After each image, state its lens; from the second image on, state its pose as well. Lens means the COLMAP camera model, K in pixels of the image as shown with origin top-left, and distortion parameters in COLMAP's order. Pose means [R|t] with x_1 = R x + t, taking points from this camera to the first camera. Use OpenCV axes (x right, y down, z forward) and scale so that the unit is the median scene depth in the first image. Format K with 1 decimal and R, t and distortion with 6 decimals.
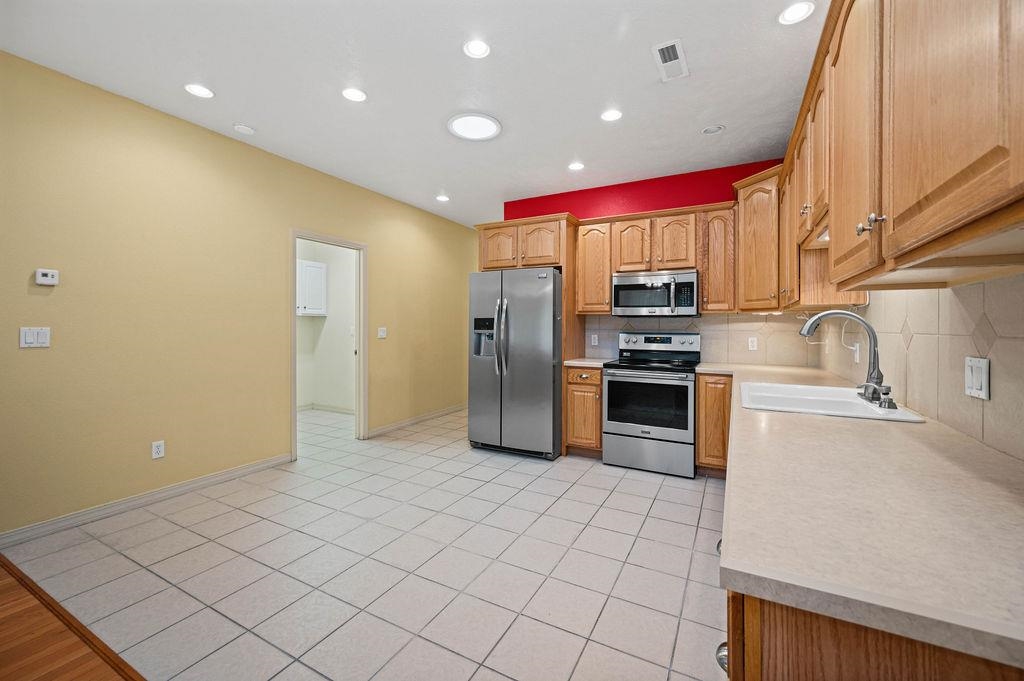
lens RADIAL K [[415.7, 0, 513.8], [0, 415.7, 339.6], [0, 0, 1]] dist [0.007325, 0.000102]
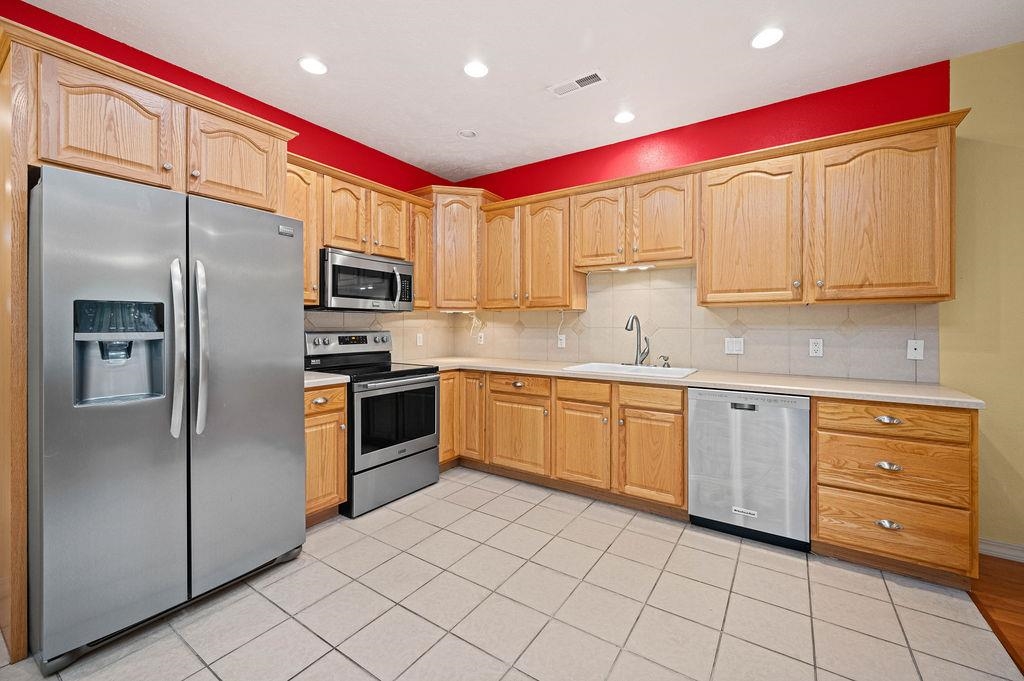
lens RADIAL K [[415.7, 0, 513.8], [0, 415.7, 339.6], [0, 0, 1]] dist [0.007325, 0.000102]
pose [[0.089091, -0.041810, 0.995146, -0.446605], [0.022250, 0.998953, 0.039978, -0.025998], [-0.995775, 0.018580, 0.089928, 0.647457]]
